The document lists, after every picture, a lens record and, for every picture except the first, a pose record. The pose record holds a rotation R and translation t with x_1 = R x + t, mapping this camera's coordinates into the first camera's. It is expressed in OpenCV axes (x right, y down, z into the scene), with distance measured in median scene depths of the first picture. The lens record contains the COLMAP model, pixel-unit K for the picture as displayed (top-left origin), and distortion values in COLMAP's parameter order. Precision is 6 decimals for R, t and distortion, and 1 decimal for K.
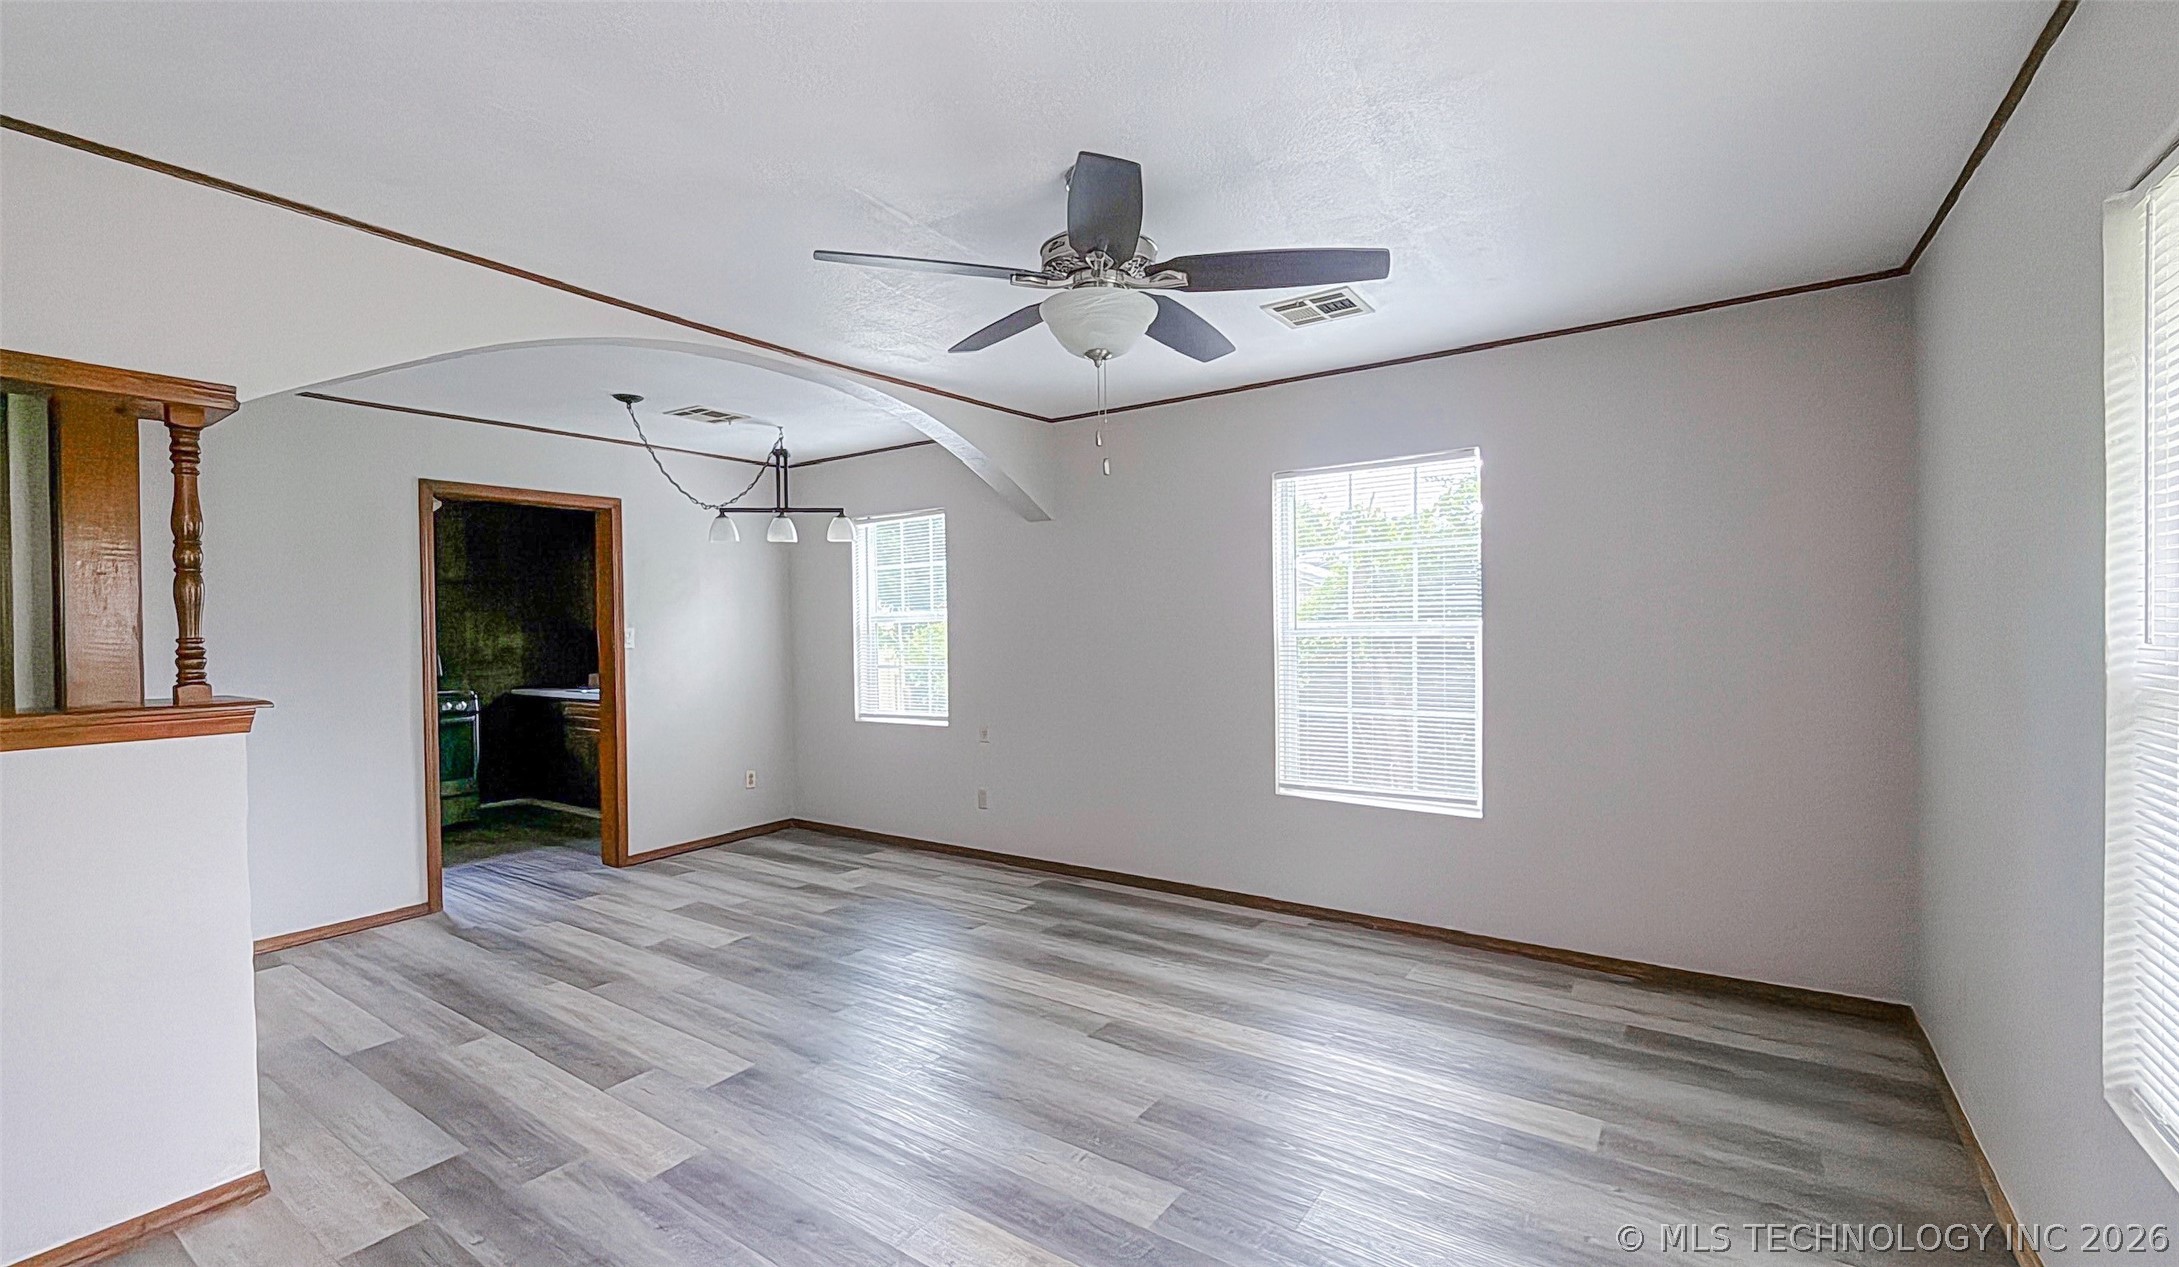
lens RADIAL K [[906.2, 0, 1059.7], [0, 906.2, 639.5], [0, 0, 1]] dist [-0.000033, 0.000008]
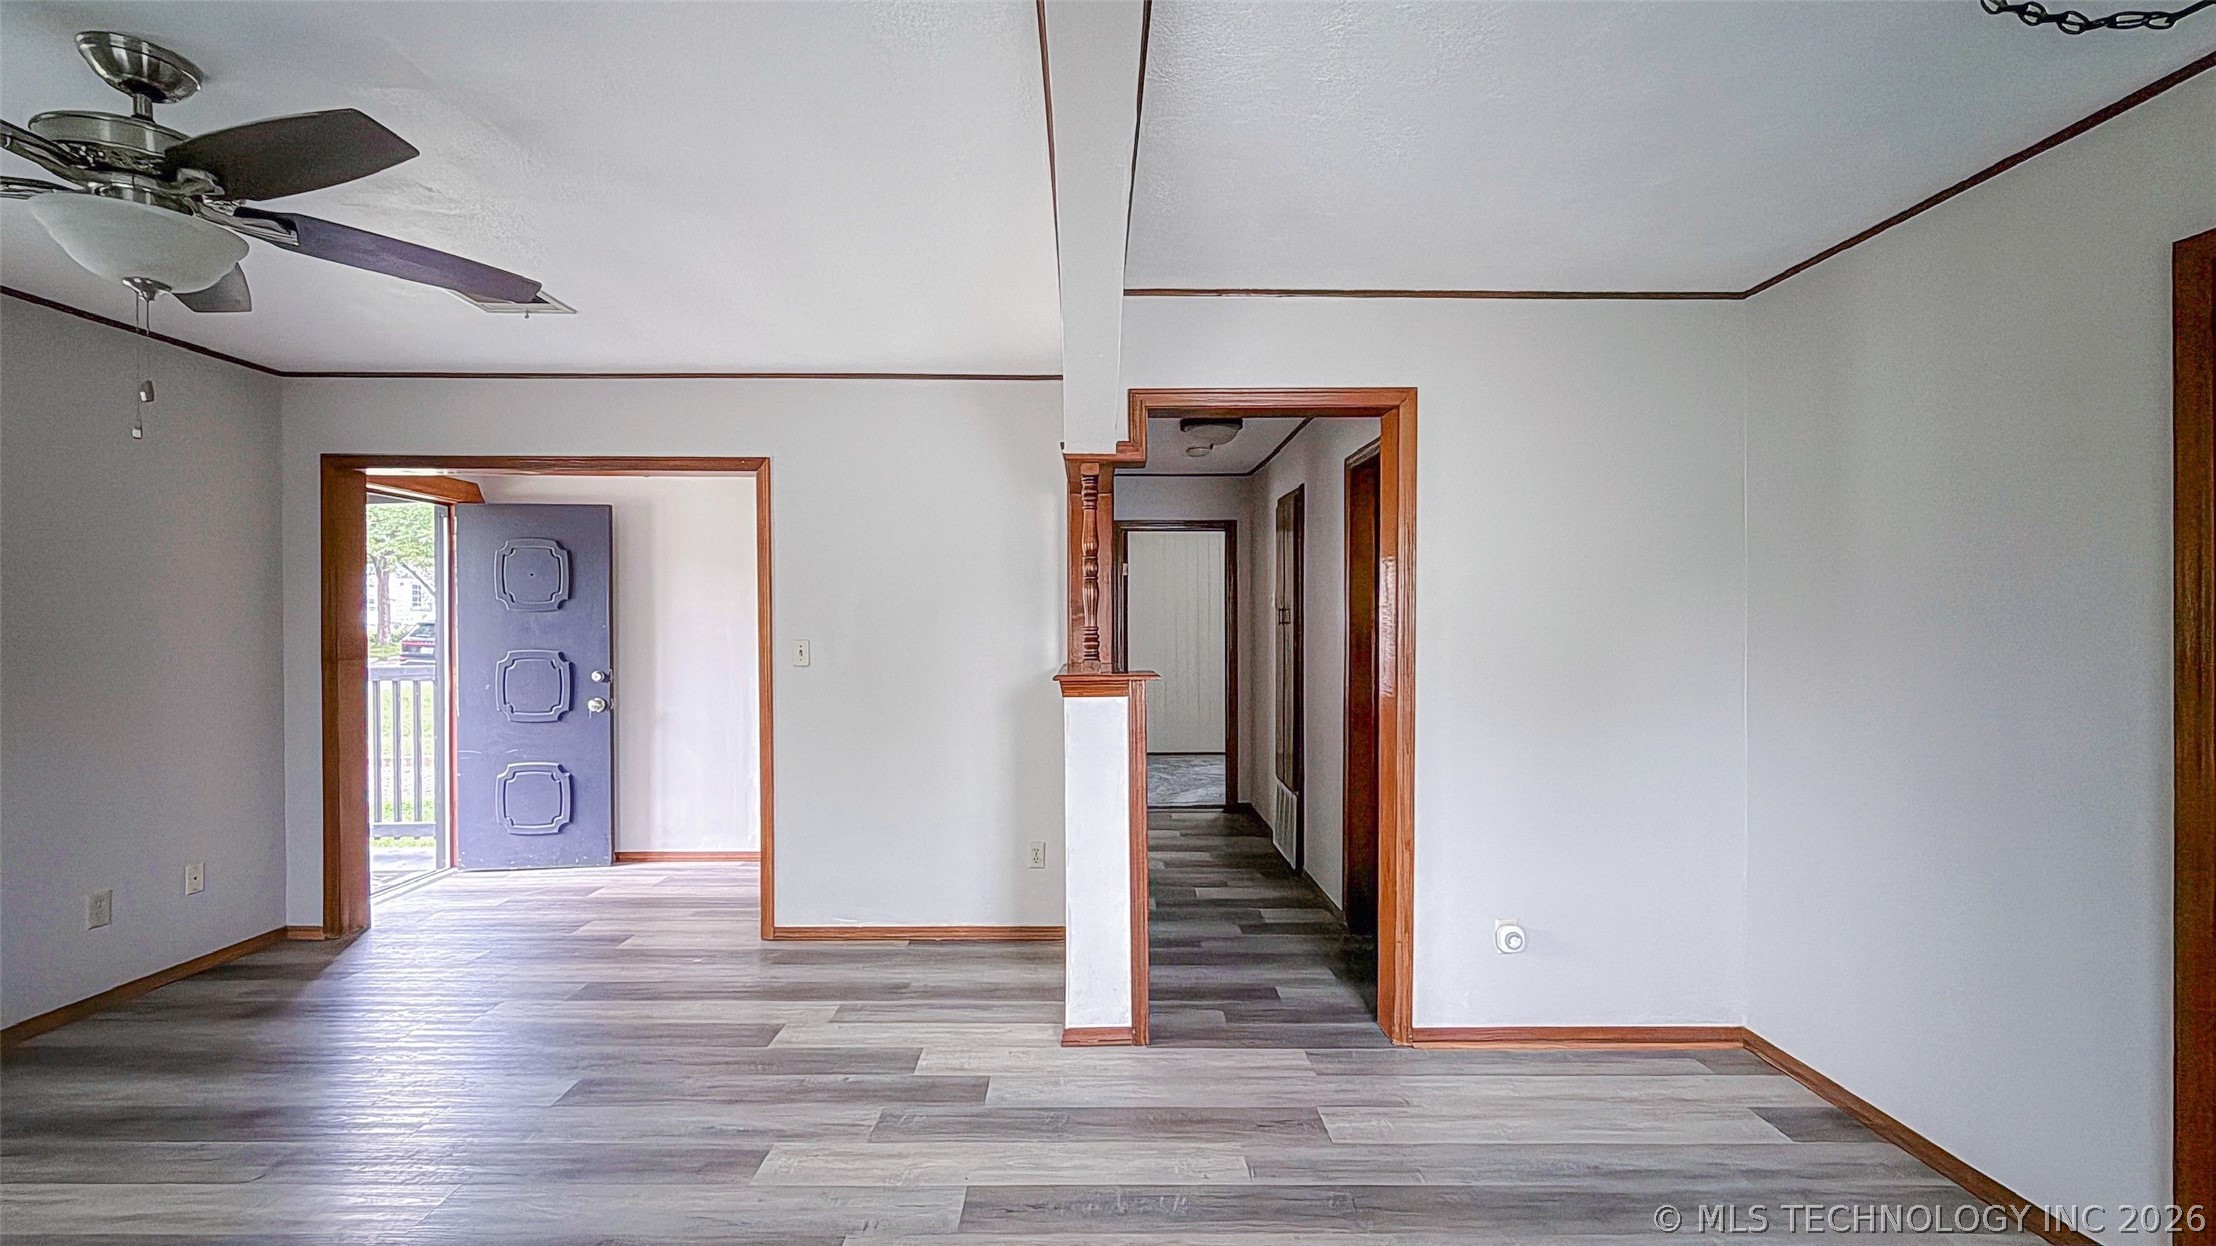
lens RADIAL K [[894.4, 0, 1150.4], [0, 894.4, 625.0], [0, 0, 1]] dist [-0.003624, -0.000046]
pose [[-0.796696, 0.015854, -0.604172, -0.107758], [0.003633, 0.999763, 0.021443, -0.018627], [0.604369, 0.014888, -0.796565, 1.143776]]
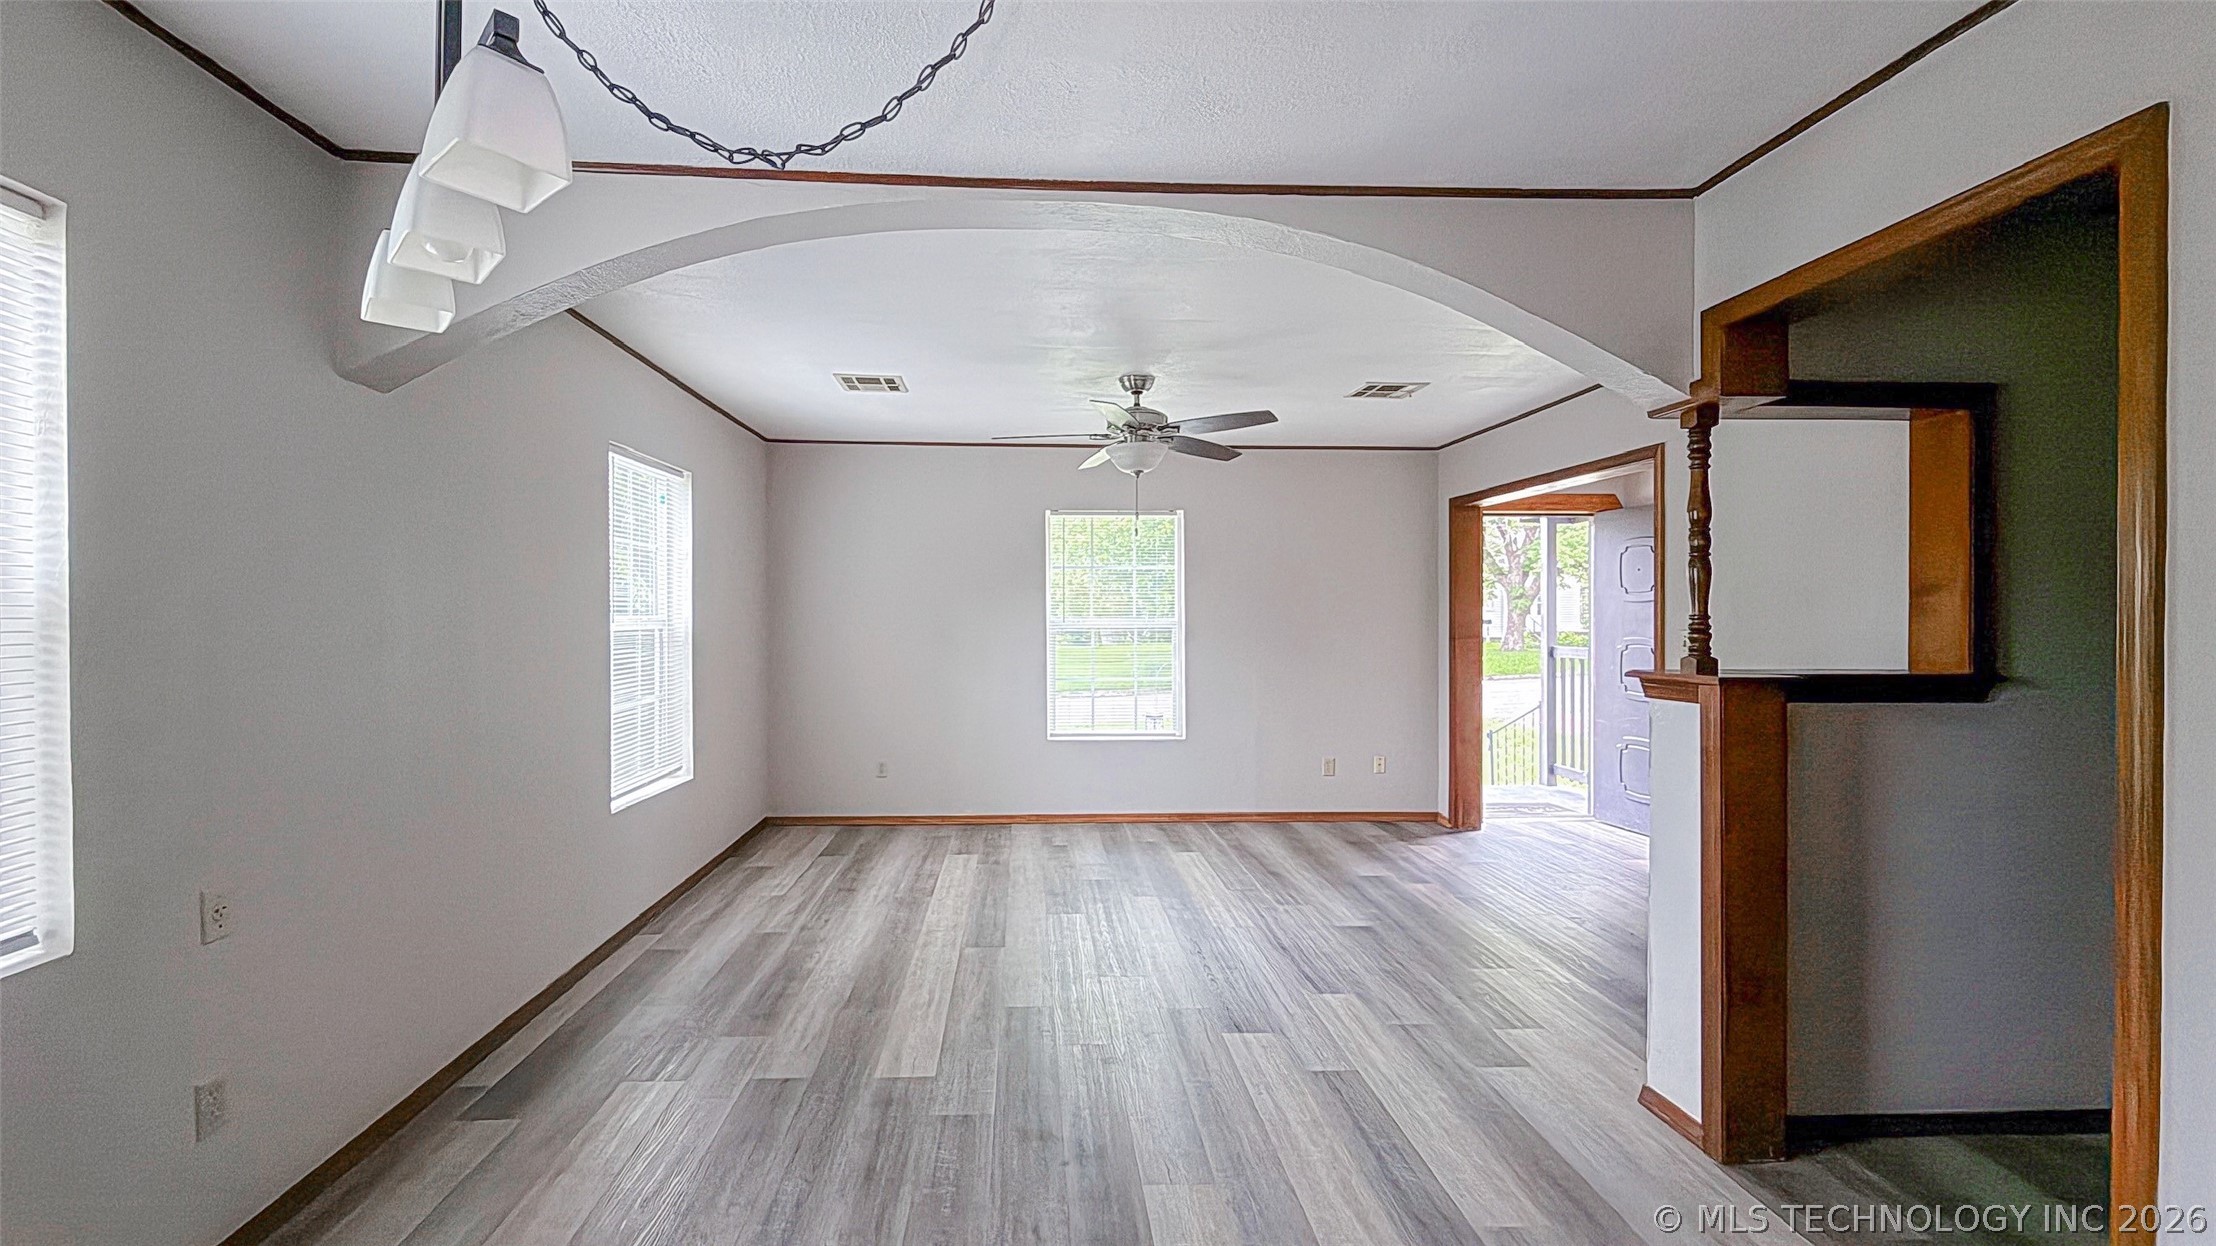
lens RADIAL K [[937.2, 0, 1016.2], [0, 937.2, 614.6], [0, 0, 1]] dist [0.000611, 0.000108]
pose [[-0.585198, 0.014858, 0.810754, -0.745105], [0.020888, 0.999777, -0.003245, -0.009488], [-0.810621, 0.015036, -0.585377, 1.255742]]
